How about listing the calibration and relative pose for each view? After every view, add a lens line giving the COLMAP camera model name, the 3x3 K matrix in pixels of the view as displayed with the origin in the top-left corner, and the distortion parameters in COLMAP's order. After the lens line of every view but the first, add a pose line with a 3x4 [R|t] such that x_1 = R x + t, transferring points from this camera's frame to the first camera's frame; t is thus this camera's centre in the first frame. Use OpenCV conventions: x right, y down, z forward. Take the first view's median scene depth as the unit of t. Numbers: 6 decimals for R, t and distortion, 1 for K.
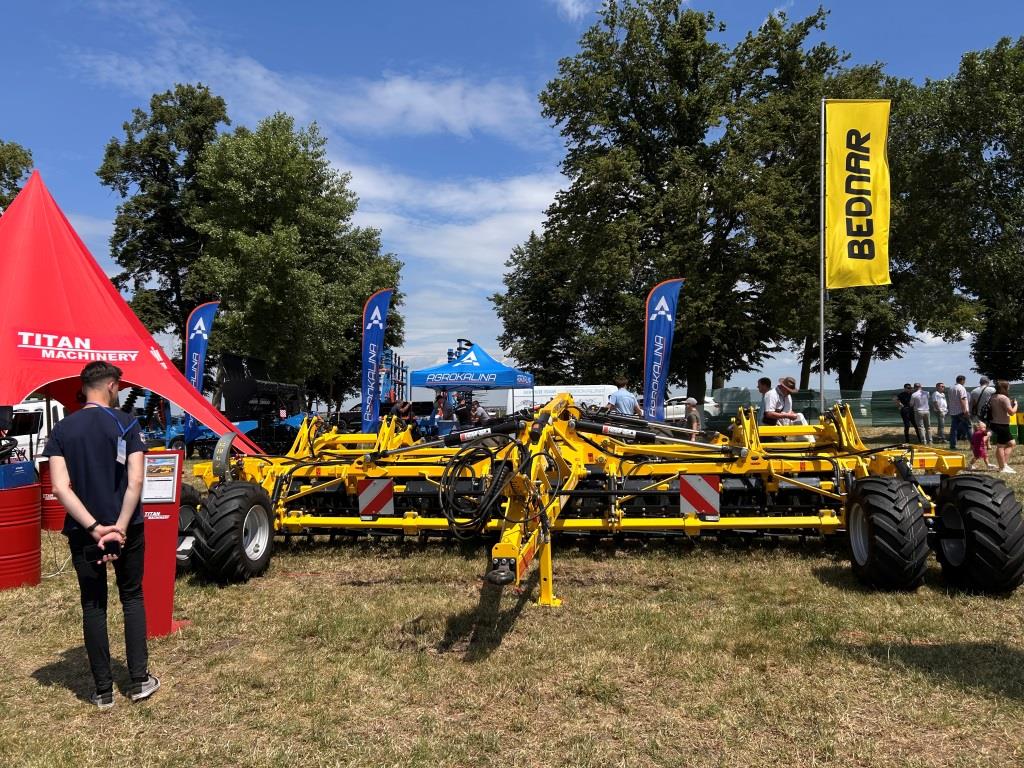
lens RADIAL K [[771.1, 0, 510.3], [0, 771.1, 381.0], [0, 0, 1]] dist [-0.003968, 0.002324]
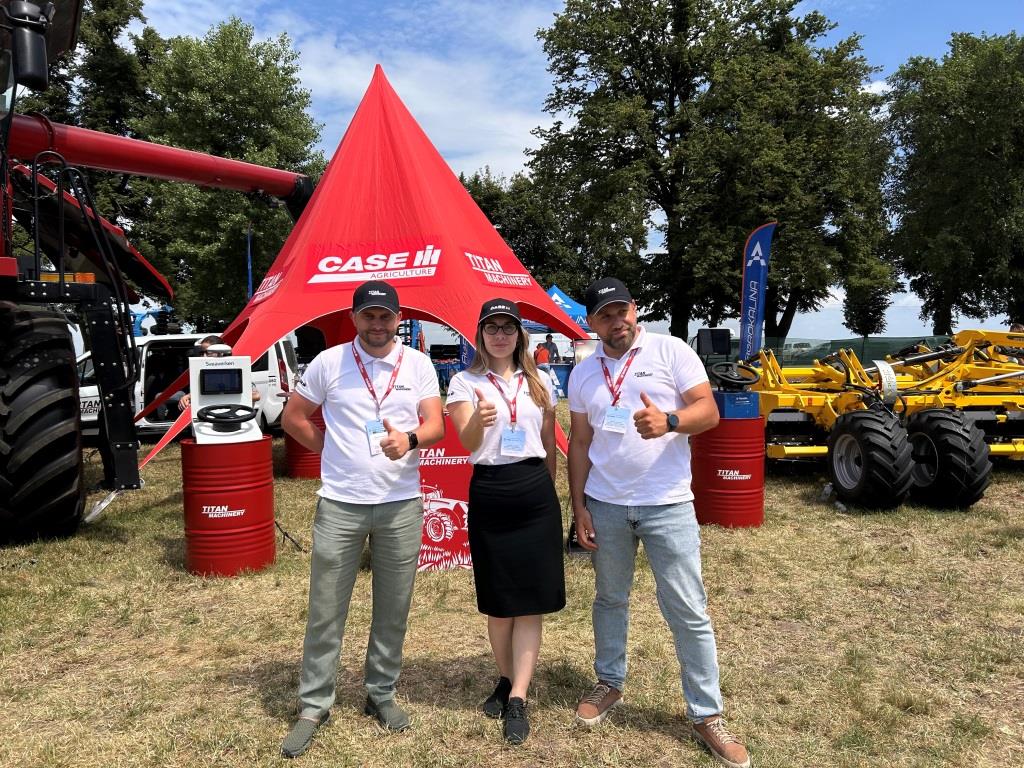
lens RADIAL K [[771.1, 0, 510.5], [0, 771.1, 386.2], [0, 0, 1]] dist [-0.003968, 0.002324]
pose [[0.963994, -0.011812, 0.265662, -0.306955], [-0.008680, 0.997083, 0.075831, 0.006528], [-0.265783, -0.075406, 0.961079, 0.042386]]
